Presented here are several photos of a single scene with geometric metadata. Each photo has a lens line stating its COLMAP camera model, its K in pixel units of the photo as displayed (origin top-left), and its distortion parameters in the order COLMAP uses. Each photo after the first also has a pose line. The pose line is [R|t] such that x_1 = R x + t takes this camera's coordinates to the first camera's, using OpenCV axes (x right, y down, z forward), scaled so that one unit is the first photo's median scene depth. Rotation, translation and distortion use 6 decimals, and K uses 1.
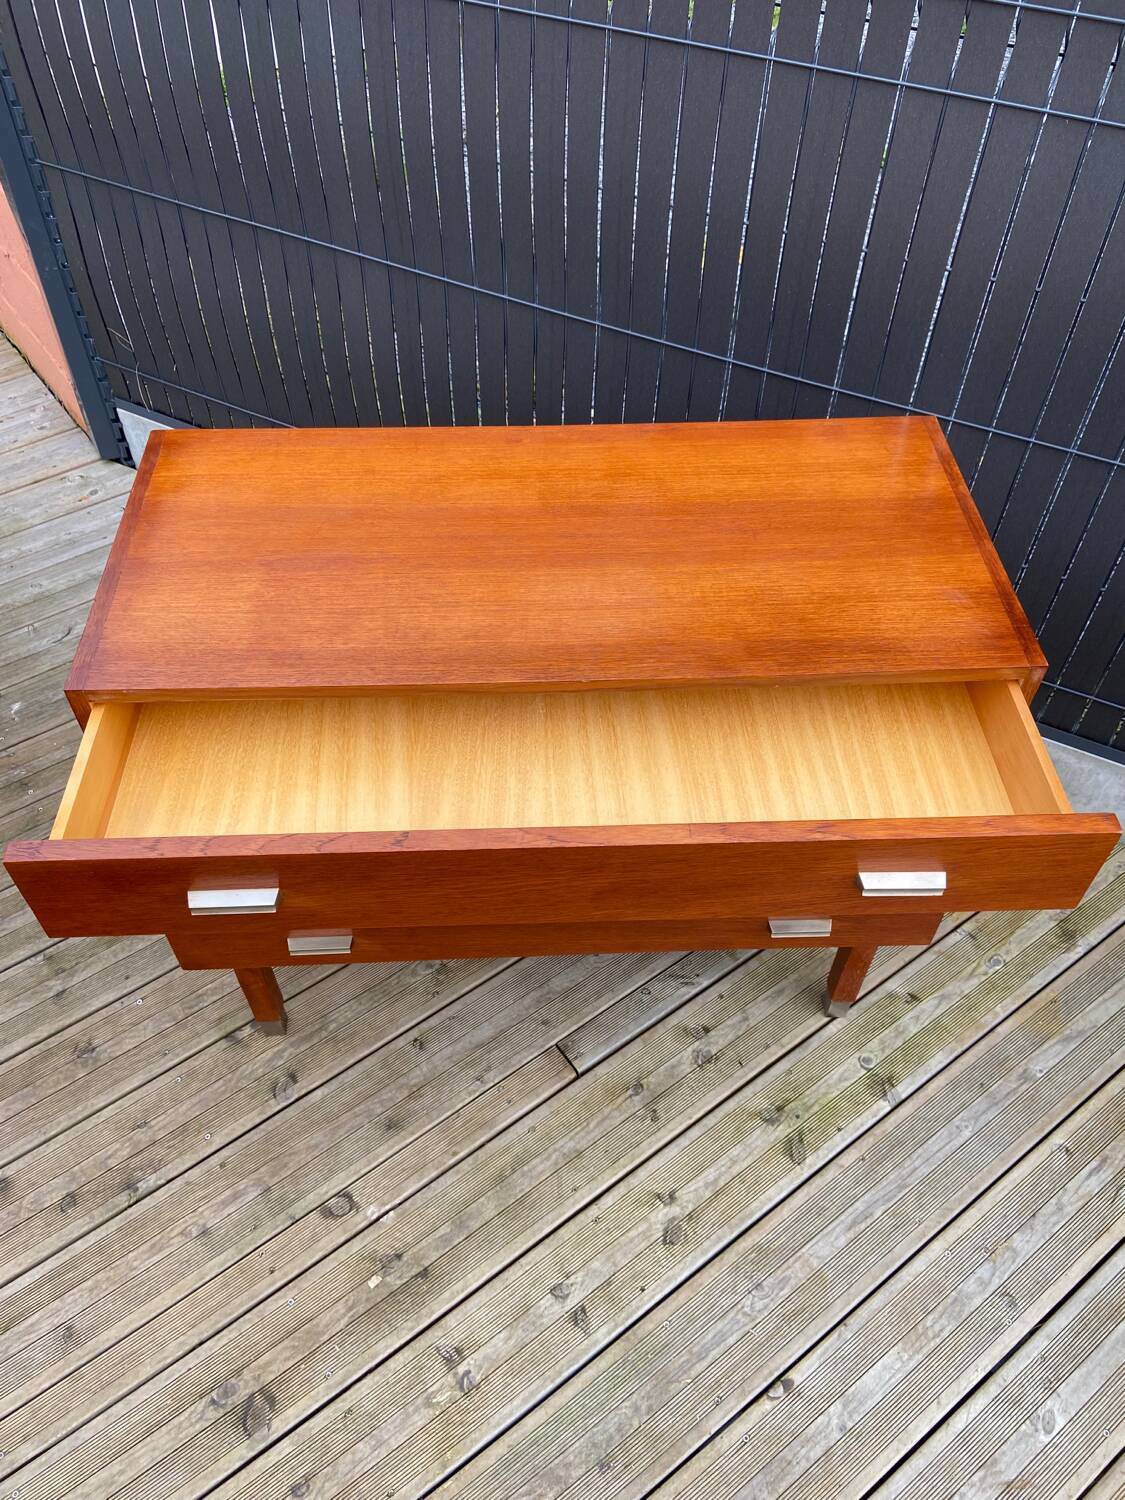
lens RADIAL K [[1135.5, 0, 562.3], [0, 1135.5, 739.7], [0, 0, 1]] dist [0.113367, -0.148626]
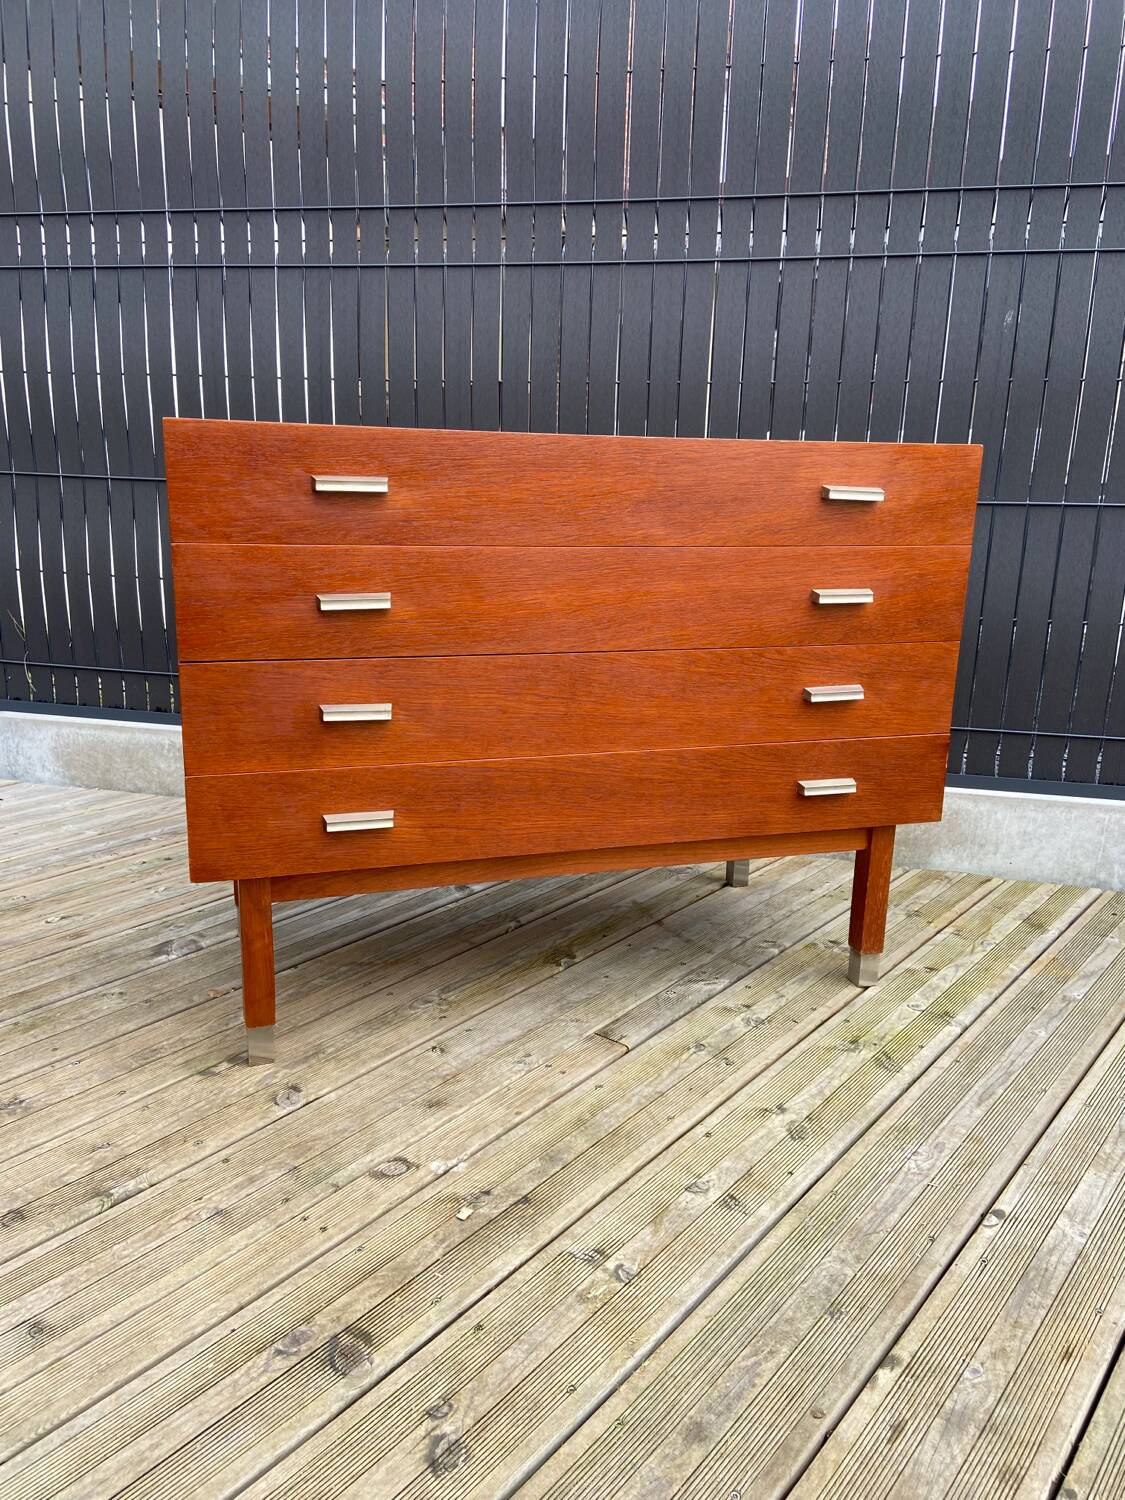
lens RADIAL K [[1135.5, 0, 557.9], [0, 1135.5, 738.1], [0, 0, 1]] dist [0.113367, -0.148626]
pose [[0.965234, -0.046273, 0.257260, -0.269823], [0.185531, 0.814572, -0.549592, 0.609890], [-0.184125, 0.578215, 0.794837, 0.196591]]
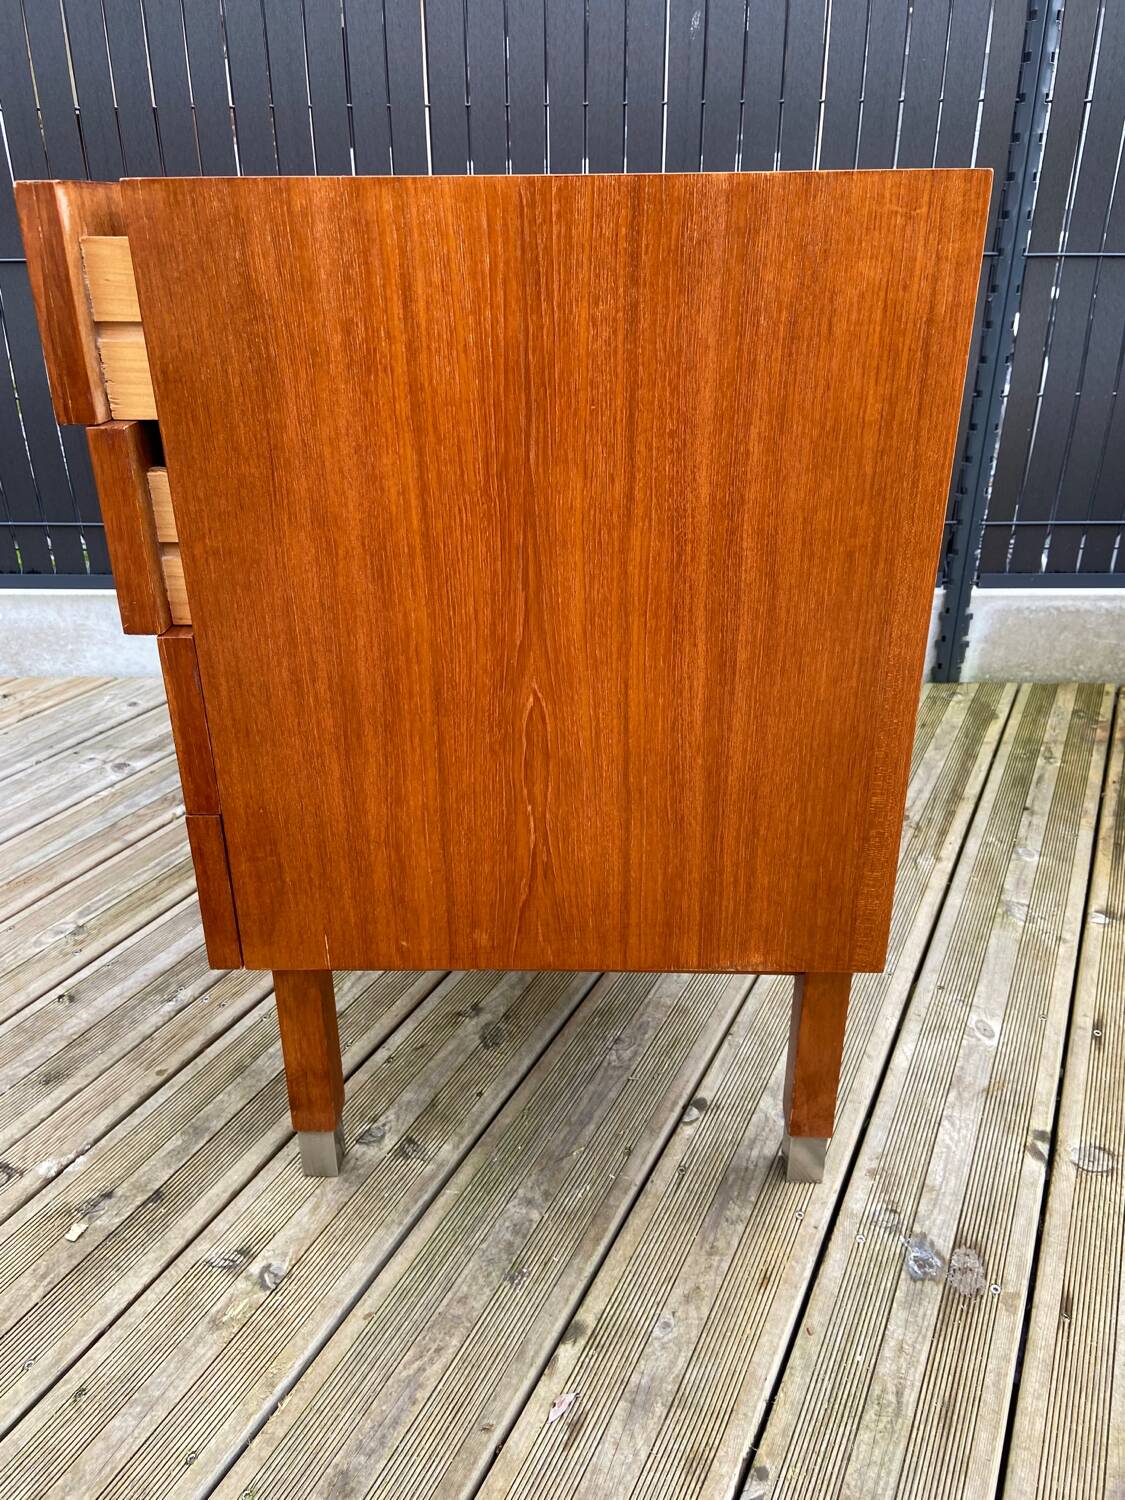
lens RADIAL K [[1135.5, 0, 574.5], [0, 1135.5, 742.8], [0, 0, 1]] dist [0.113367, -0.148626]
pose [[0.883972, -0.207101, 0.419168, -0.125951], [0.357376, 0.877366, -0.320173, 0.506459], [-0.301456, 0.432824, 0.849581, 0.266801]]
